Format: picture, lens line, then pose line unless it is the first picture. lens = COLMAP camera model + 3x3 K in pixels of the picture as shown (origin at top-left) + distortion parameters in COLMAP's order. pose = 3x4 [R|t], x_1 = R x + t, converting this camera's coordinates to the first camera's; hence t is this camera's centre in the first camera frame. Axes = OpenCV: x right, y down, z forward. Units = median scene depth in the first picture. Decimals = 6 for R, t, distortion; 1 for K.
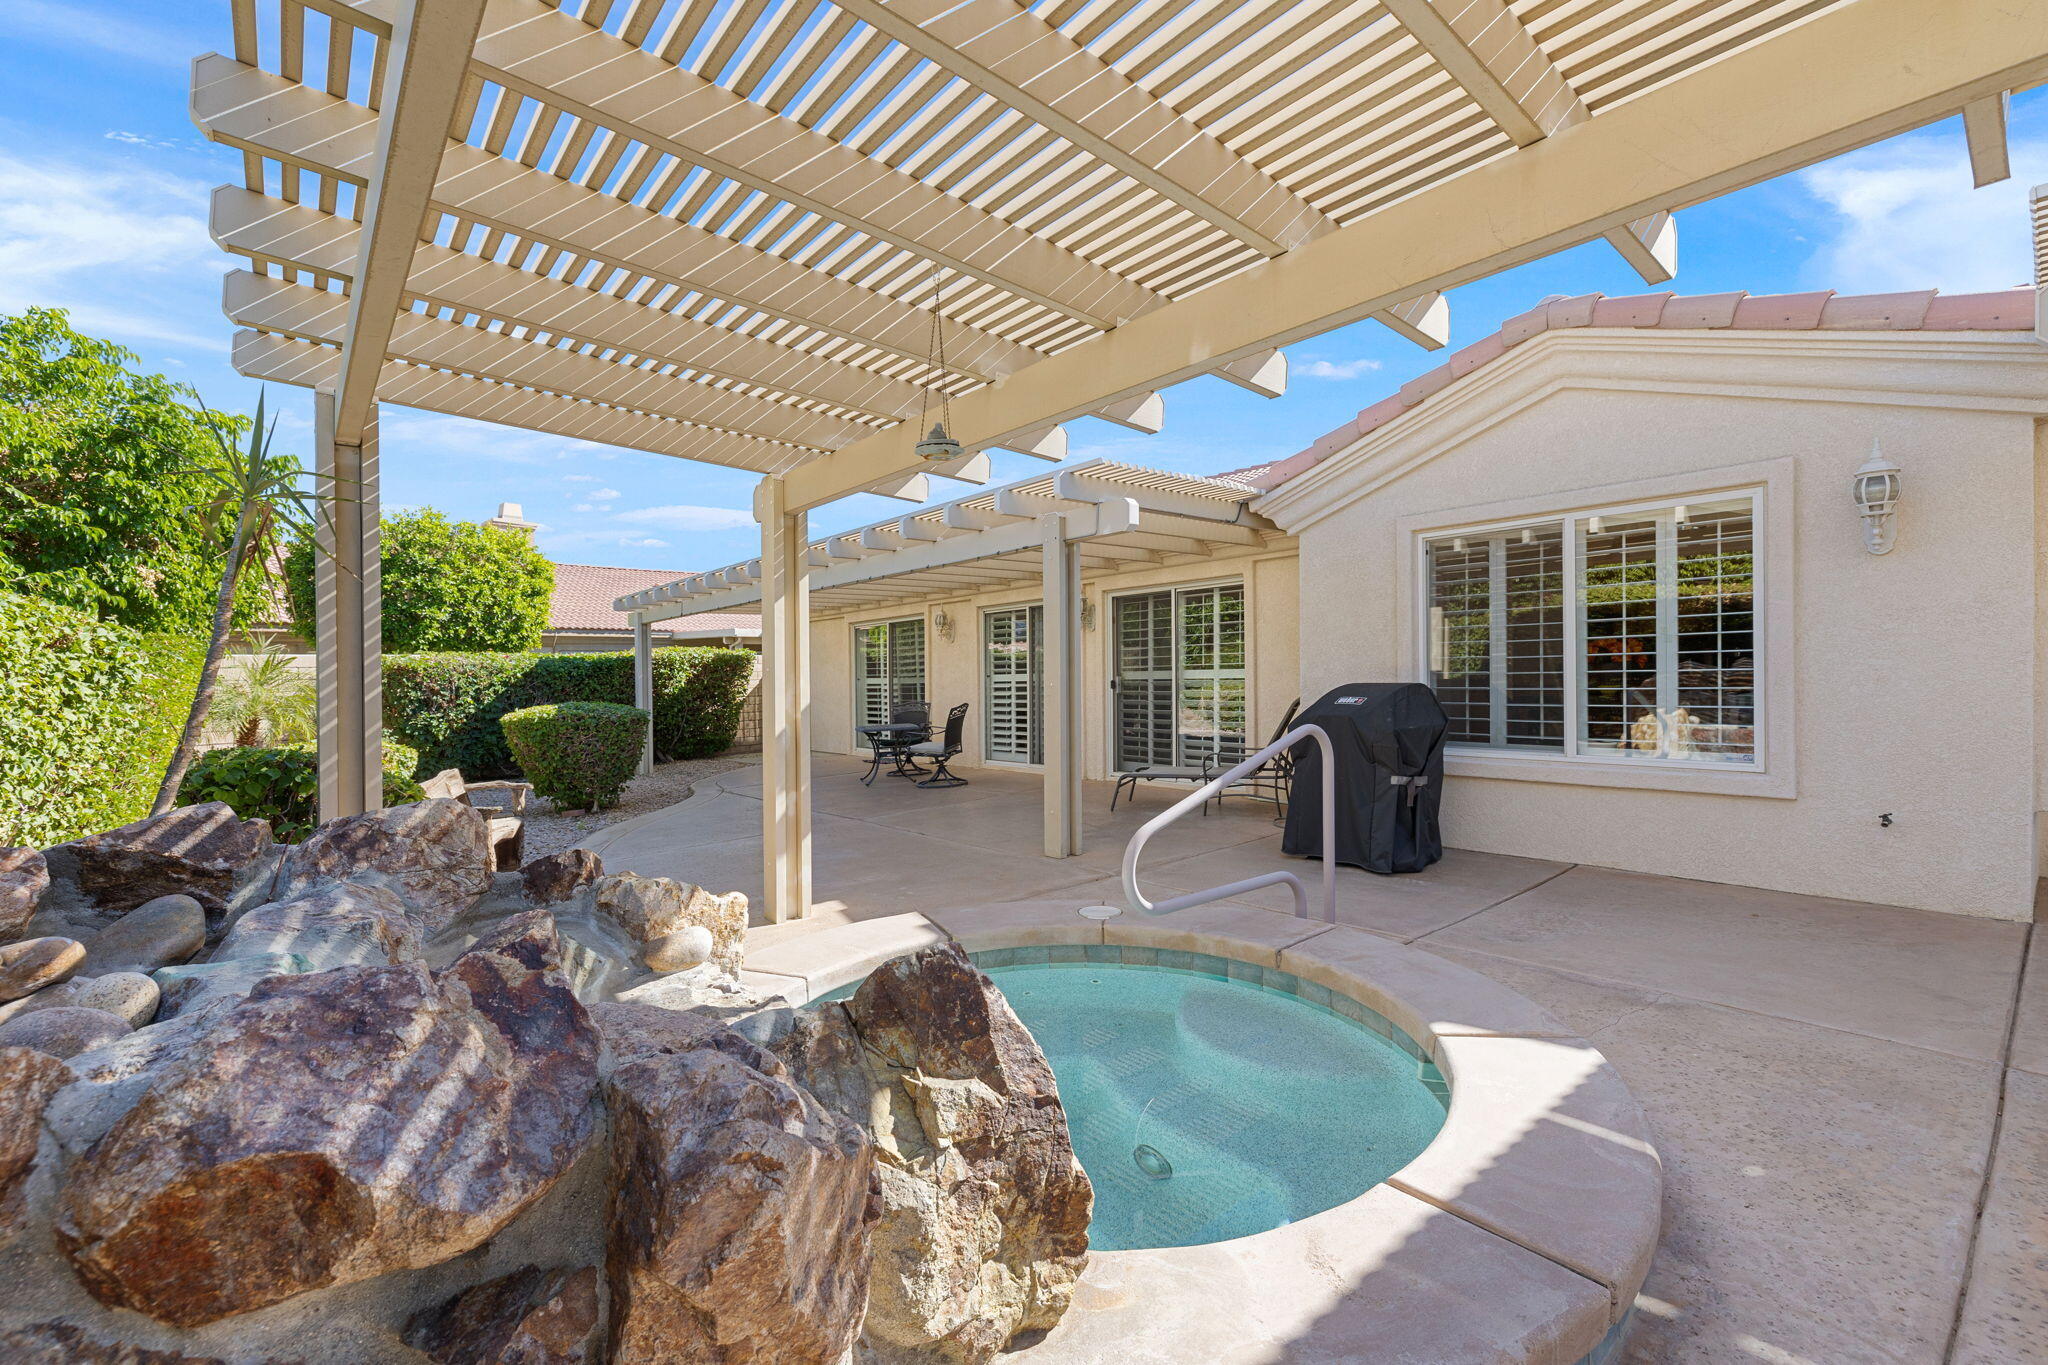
lens RADIAL K [[869.0, 0, 1029.7], [0, 869.0, 678.5], [0, 0, 1]] dist [-0.000836, 0.000767]
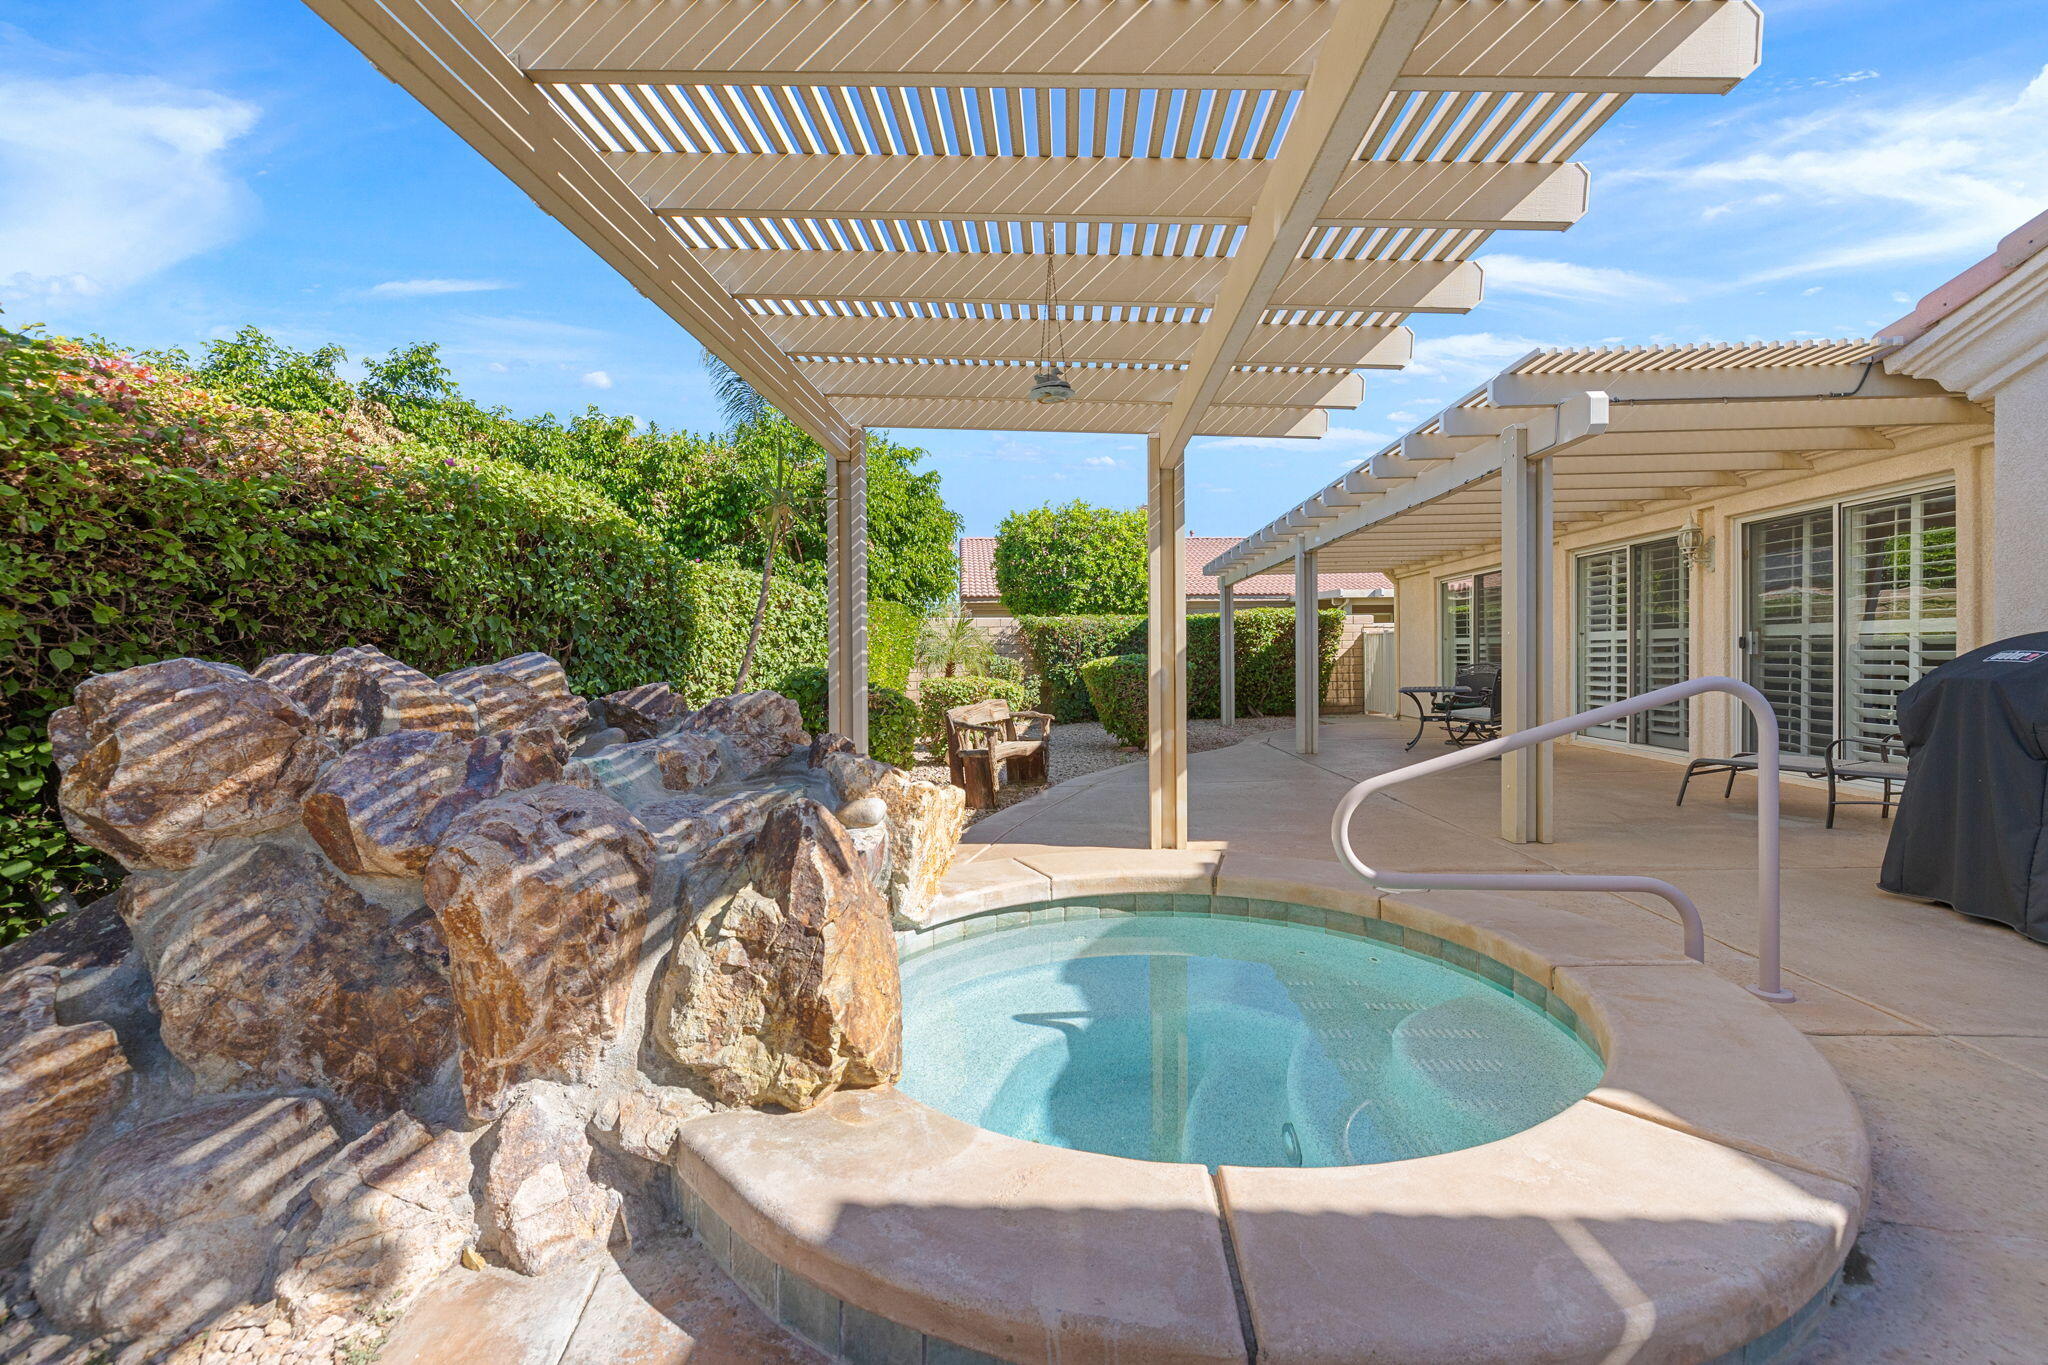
lens RADIAL K [[869.0, 0, 1025.4], [0, 869.0, 662.6], [0, 0, 1]] dist [-0.000836, 0.000767]
pose [[0.733104, 0.022239, -0.679753, 0.254262], [-0.008311, 0.999684, 0.023743, 0.019139], [0.680065, -0.011756, 0.733057, 0.077053]]
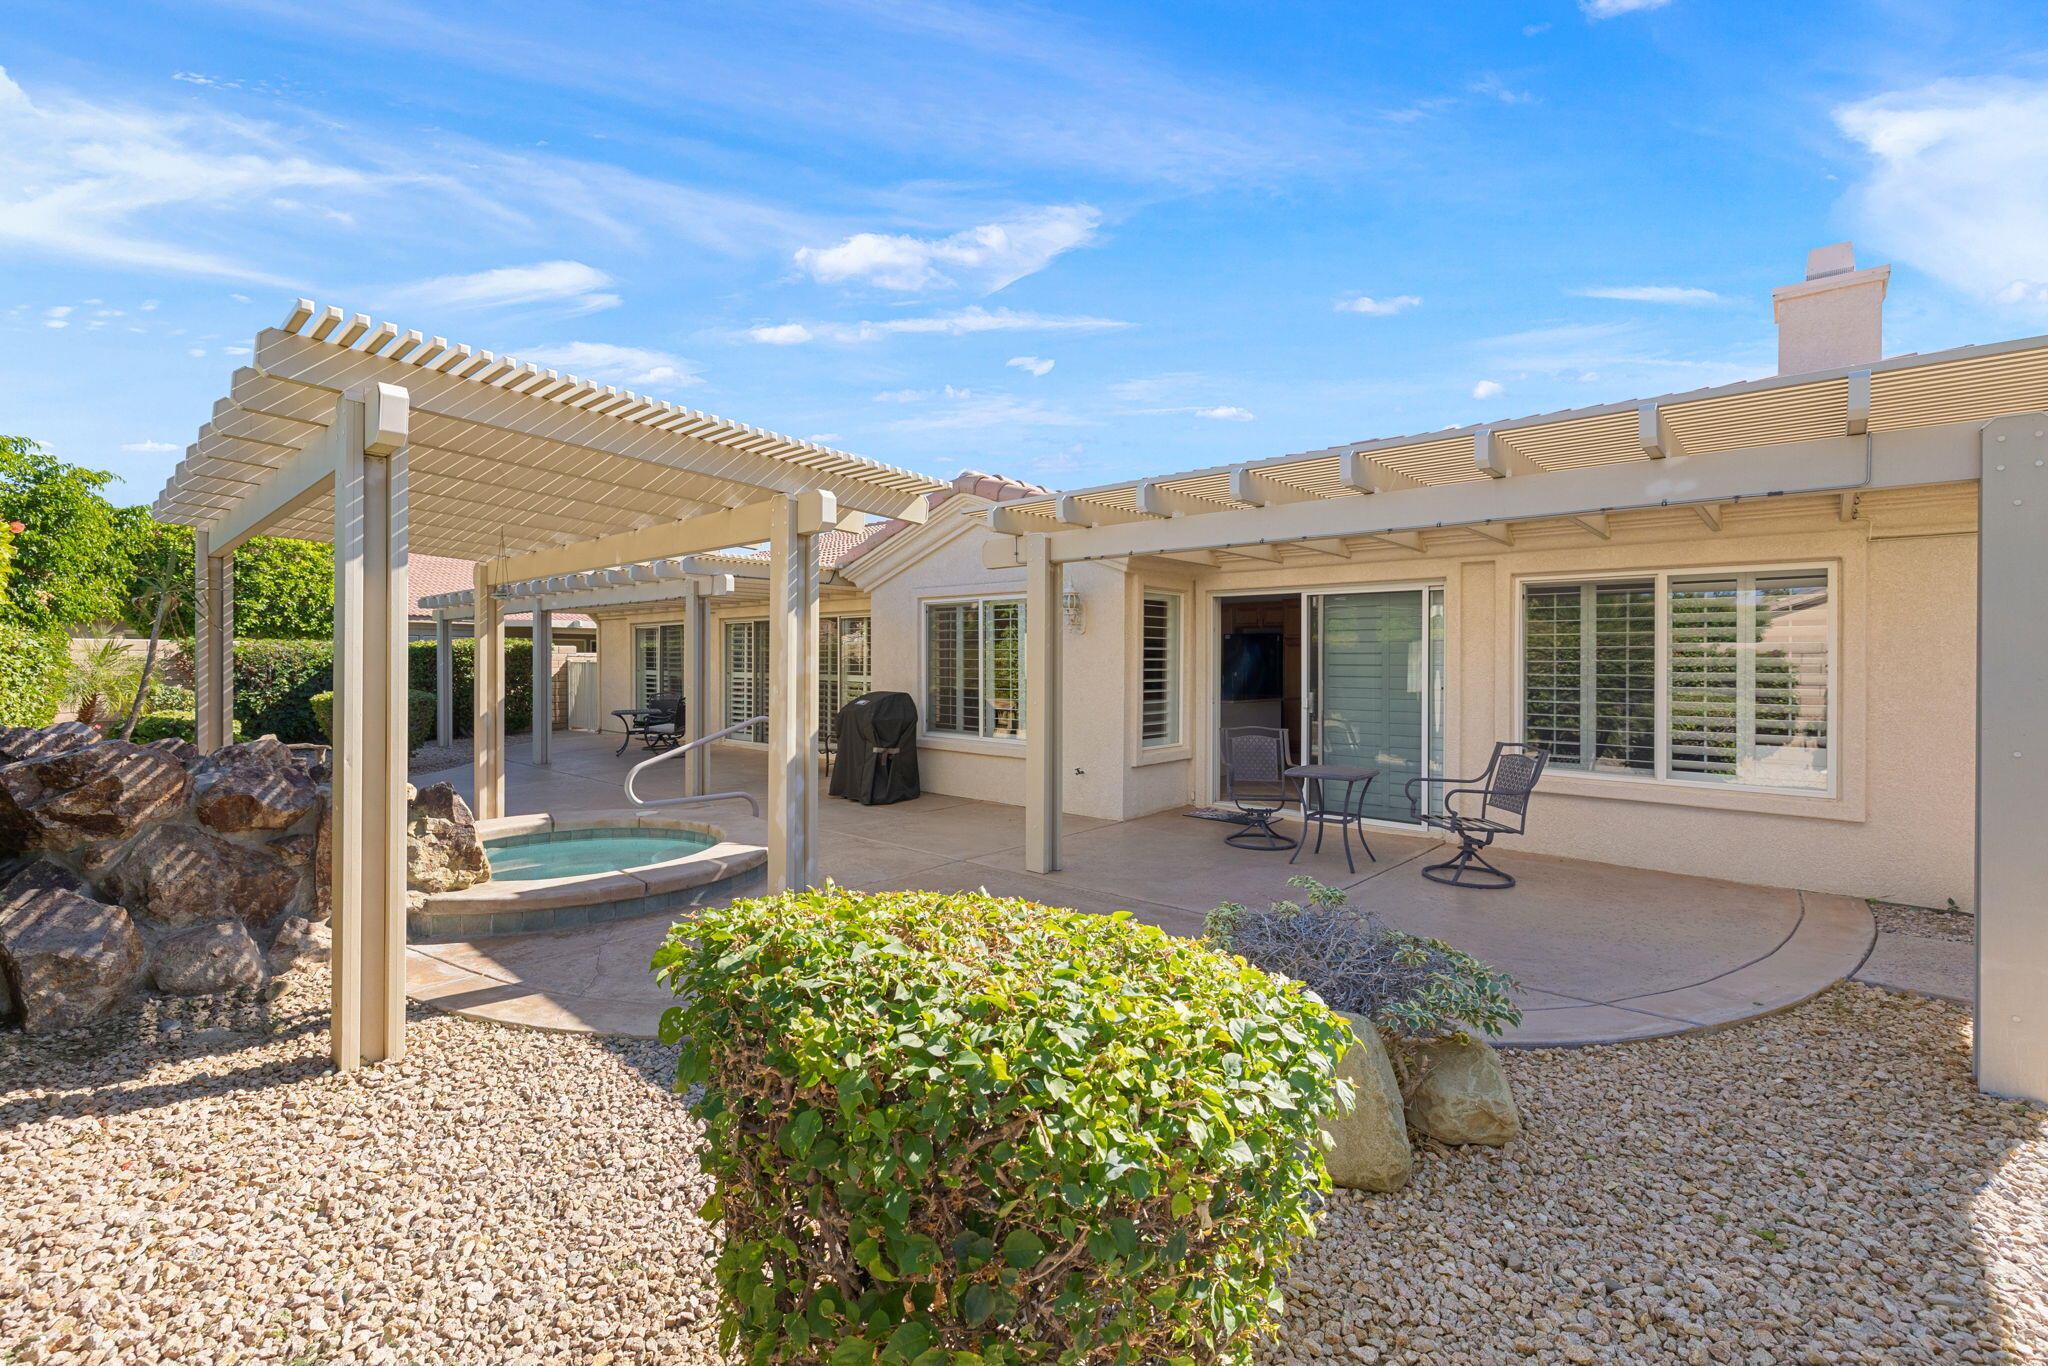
lens RADIAL K [[869.0, 0, 998.5], [0, 869.0, 683.6], [0, 0, 1]] dist [-0.000836, 0.000767]
pose [[0.993007, 0.026156, 0.115125, 0.401401], [-0.028521, 0.999414, 0.018941, -0.045685], [-0.114562, -0.022092, 0.993170, -0.622500]]
